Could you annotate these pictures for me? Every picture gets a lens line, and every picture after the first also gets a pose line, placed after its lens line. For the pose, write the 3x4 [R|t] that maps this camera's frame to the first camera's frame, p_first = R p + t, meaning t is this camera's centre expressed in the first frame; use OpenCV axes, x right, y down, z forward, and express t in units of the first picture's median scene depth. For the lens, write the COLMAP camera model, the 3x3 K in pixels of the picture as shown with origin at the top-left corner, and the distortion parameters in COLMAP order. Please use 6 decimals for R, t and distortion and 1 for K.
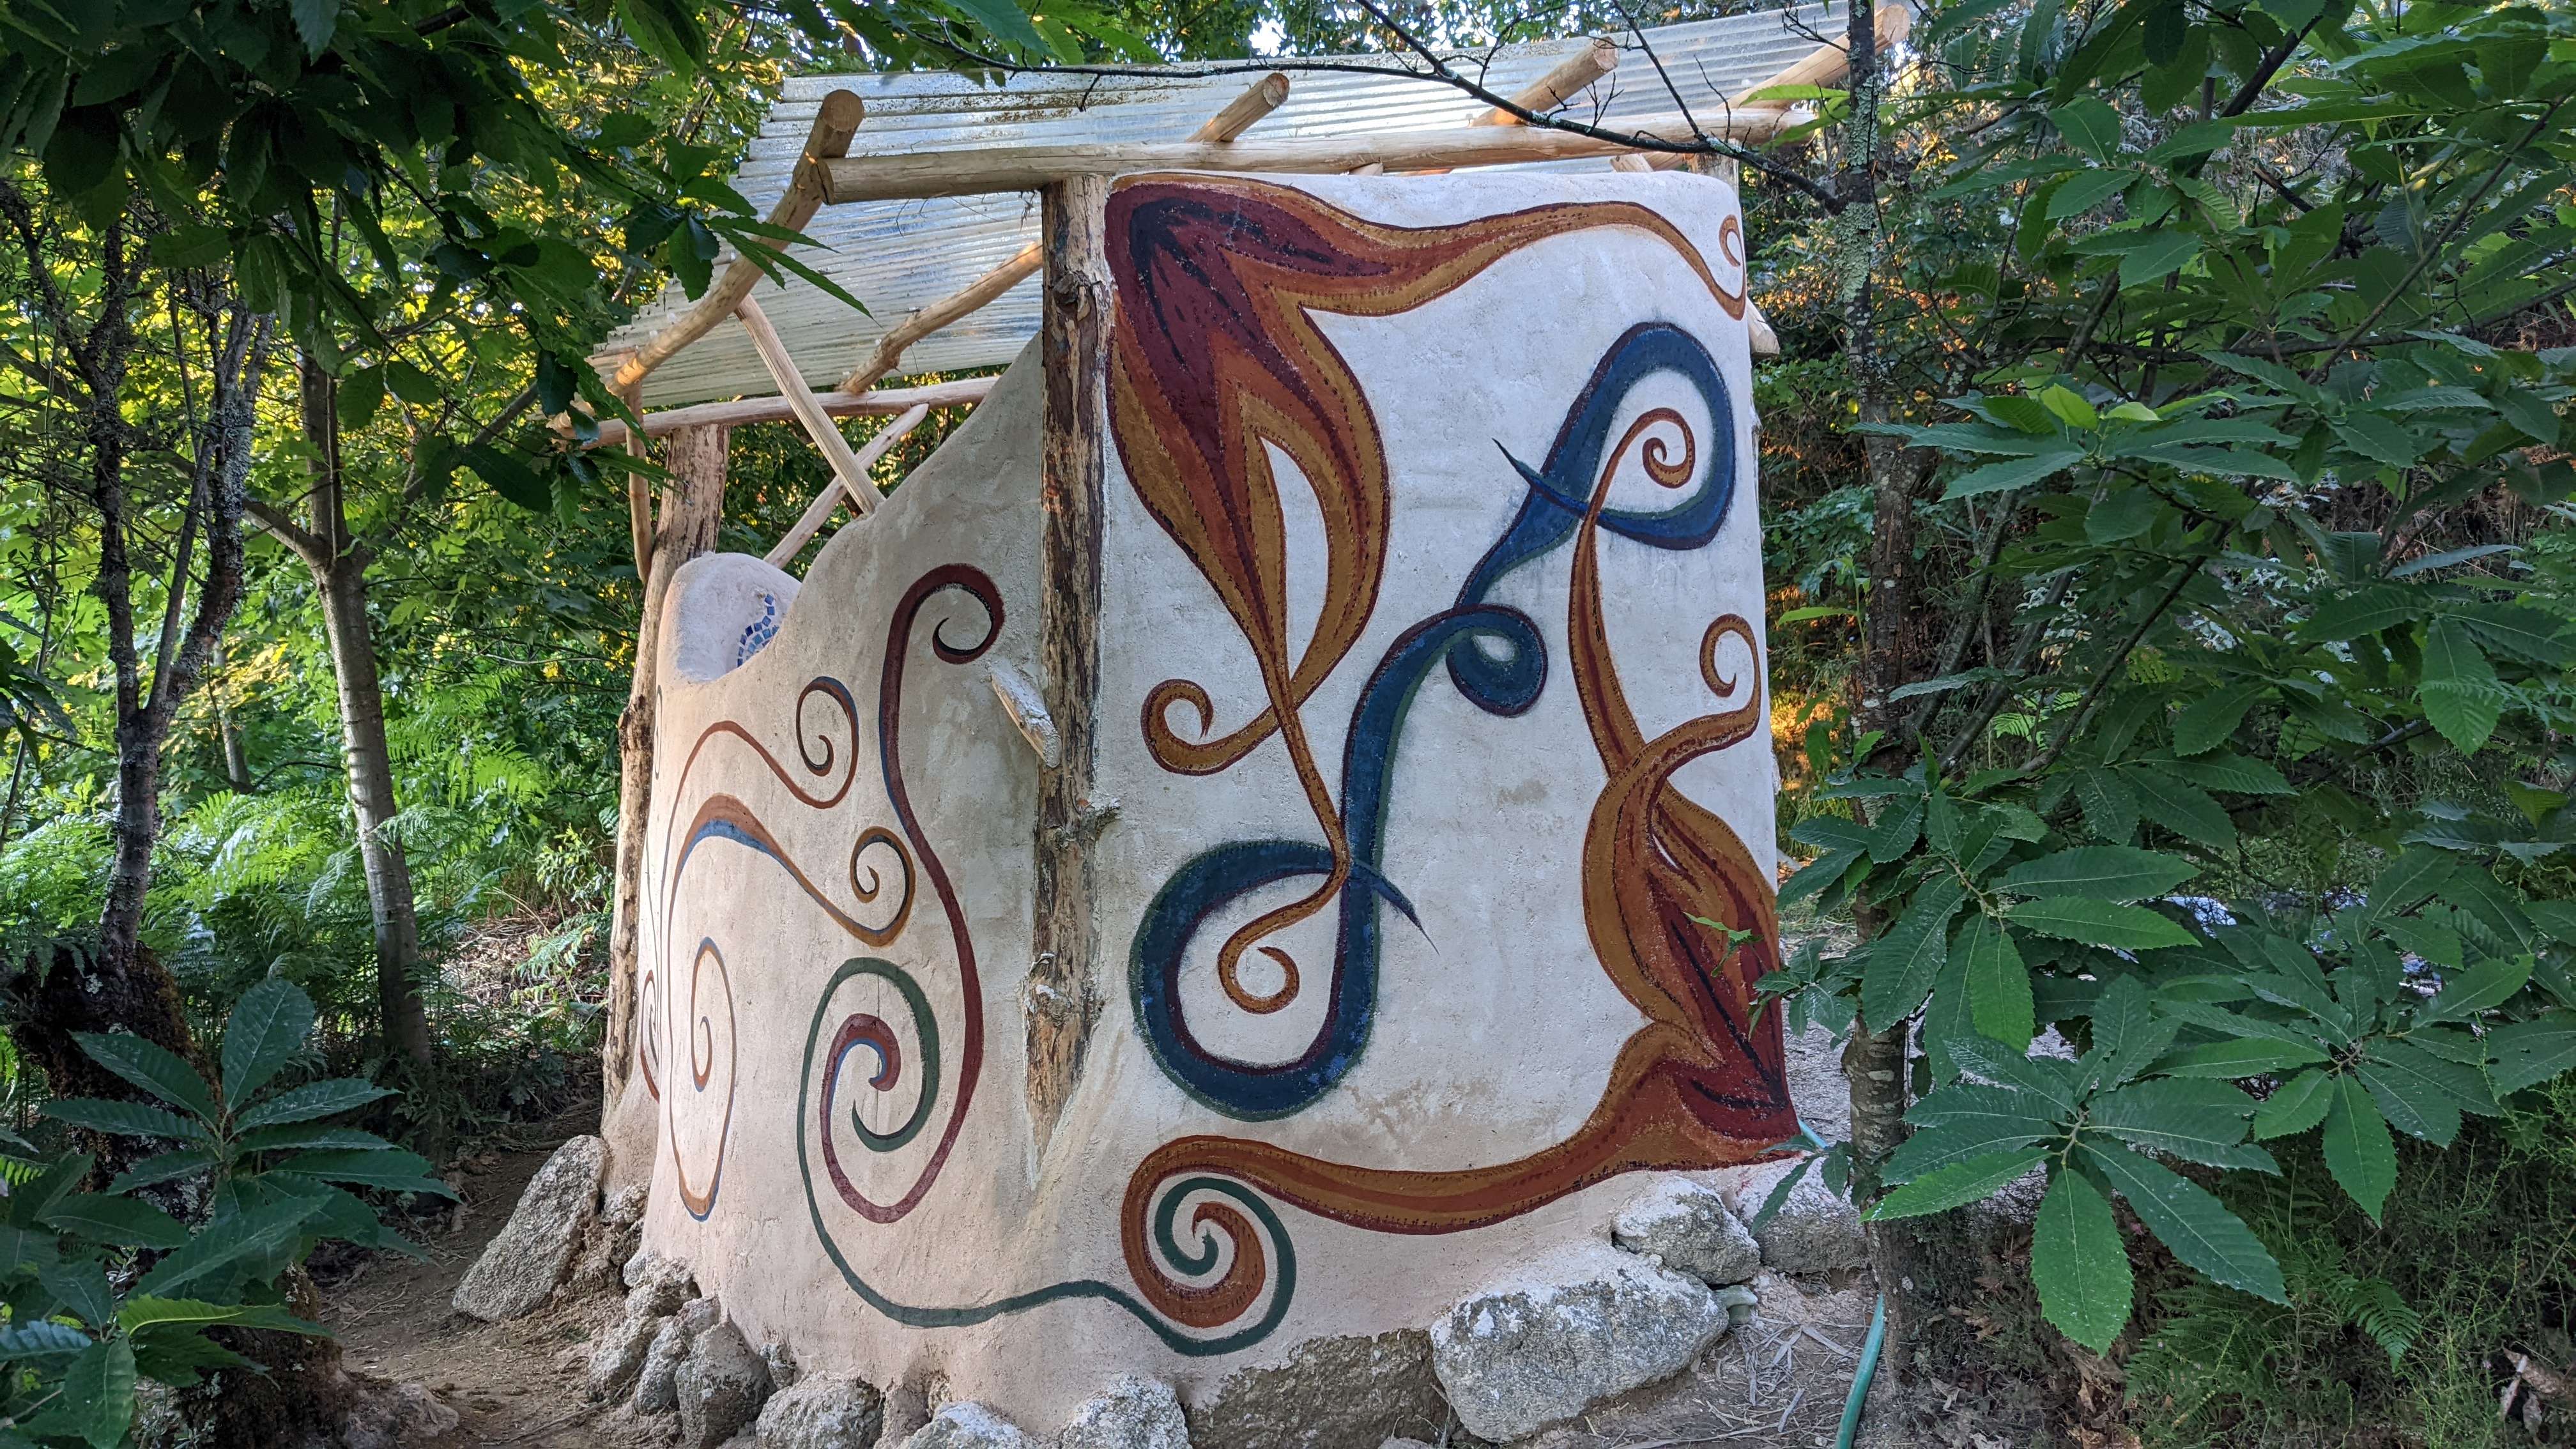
lens RADIAL K [[2228.7, 0, 1281.0], [0, 2228.7, 706.5], [0, 0, 1]] dist [0.073006, -0.137335]
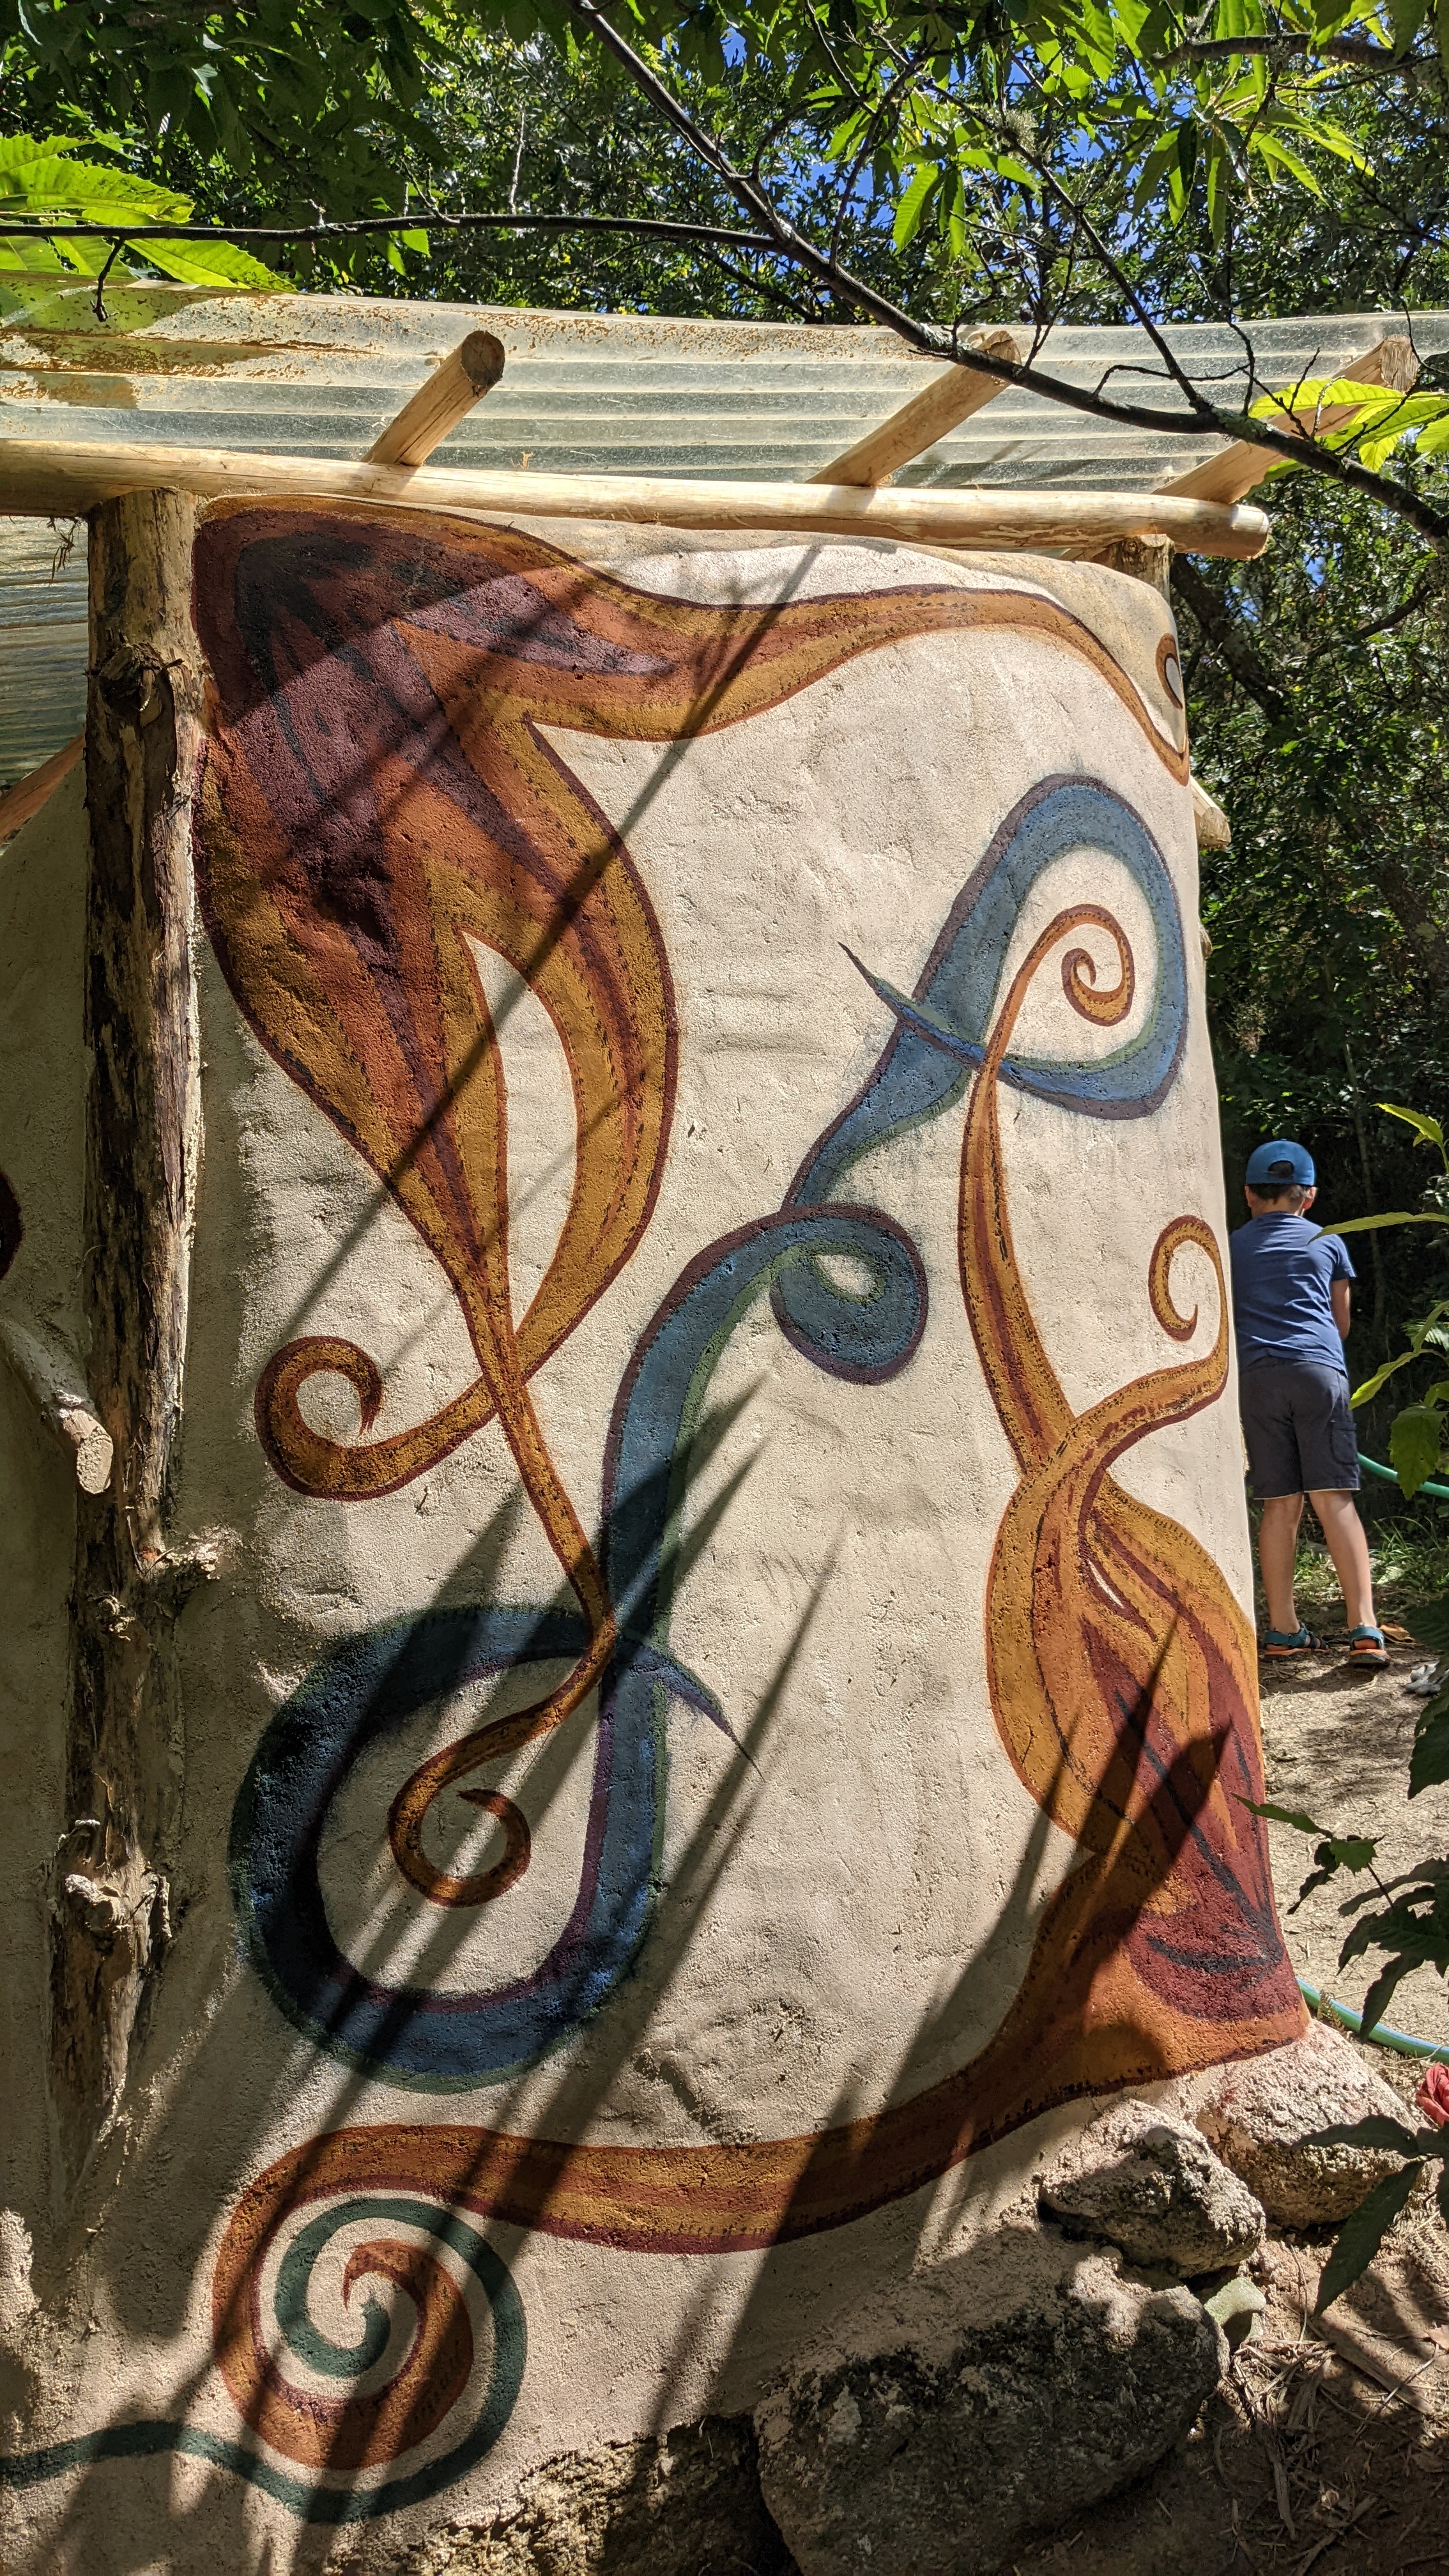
lens RADIAL K [[2228.7, 0, 725.5], [0, 2228.7, 1296.1], [0, 0, 1]] dist [0.073006, -0.137335]
pose [[0.997713, -0.008443, 0.067067, 0.019761], [0.008327, 0.999963, 0.002004, -0.021709], [-0.067082, -0.001440, 0.997746, 0.374595]]
